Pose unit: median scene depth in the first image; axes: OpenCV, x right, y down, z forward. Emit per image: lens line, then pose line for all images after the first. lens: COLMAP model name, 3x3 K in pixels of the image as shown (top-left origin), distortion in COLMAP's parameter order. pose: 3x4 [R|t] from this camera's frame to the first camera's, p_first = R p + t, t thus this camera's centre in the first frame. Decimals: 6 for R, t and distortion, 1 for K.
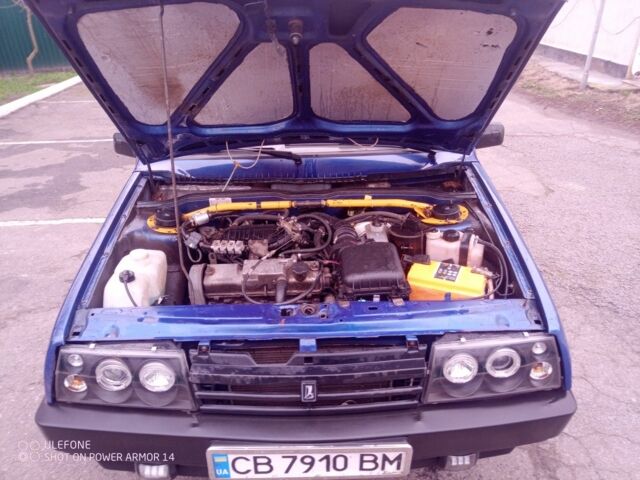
lens RADIAL K [[533.0, 0, 320.3], [0, 533.0, 236.8], [0, 0, 1]] dist [-0.005540, 0.025322]
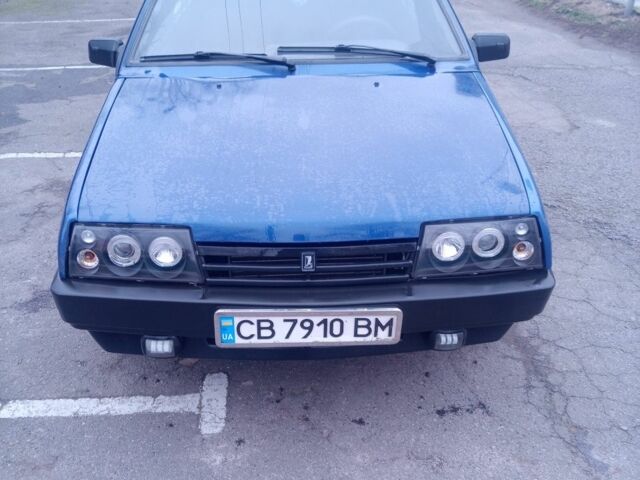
lens RADIAL K [[726.6, 0, 317.6], [0, 726.6, 246.2], [0, 0, 1]] dist [-0.006162, 0.000000]
pose [[0.999647, 0.007416, 0.025524, -0.036810], [-0.008155, 0.999547, 0.028979, 0.193955], [-0.025297, -0.029177, 0.999254, -0.433513]]
